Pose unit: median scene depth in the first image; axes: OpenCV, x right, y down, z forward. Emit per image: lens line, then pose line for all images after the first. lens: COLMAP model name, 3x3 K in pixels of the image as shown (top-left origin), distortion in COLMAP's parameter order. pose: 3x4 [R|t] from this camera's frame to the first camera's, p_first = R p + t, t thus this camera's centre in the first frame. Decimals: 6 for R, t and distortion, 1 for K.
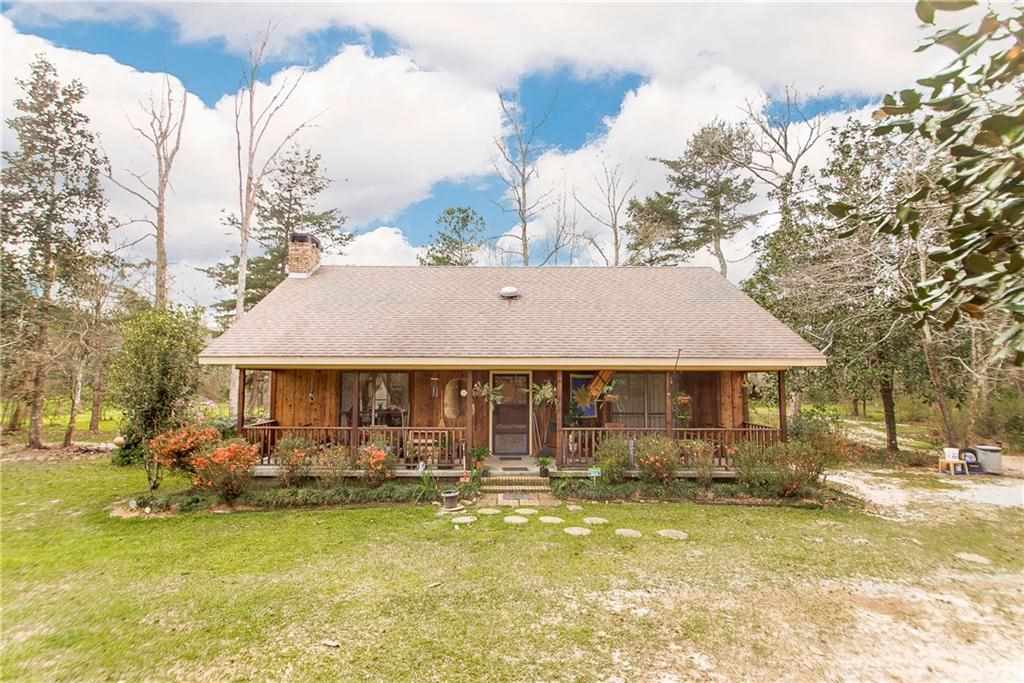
lens RADIAL K [[510.1, 0, 512.0], [0, 510.1, 341.5], [0, 0, 1]] dist [0.012664, -0.000446]
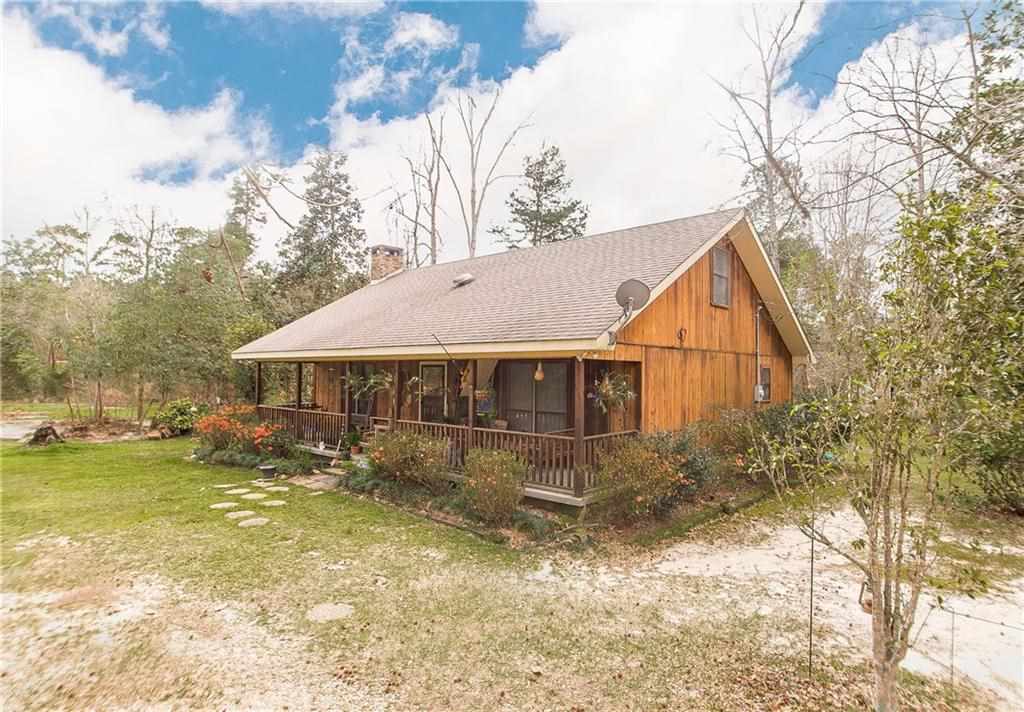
lens RADIAL K [[552.8, 0, 512.0], [0, 552.8, 356.0], [0, 0, 1]] dist [-0.001119, -0.000709]
pose [[0.751673, -0.016784, -0.659323, 0.883836], [0.047422, 0.998464, 0.028647, 0.026460], [0.657829, -0.052799, 0.751314, 0.332001]]
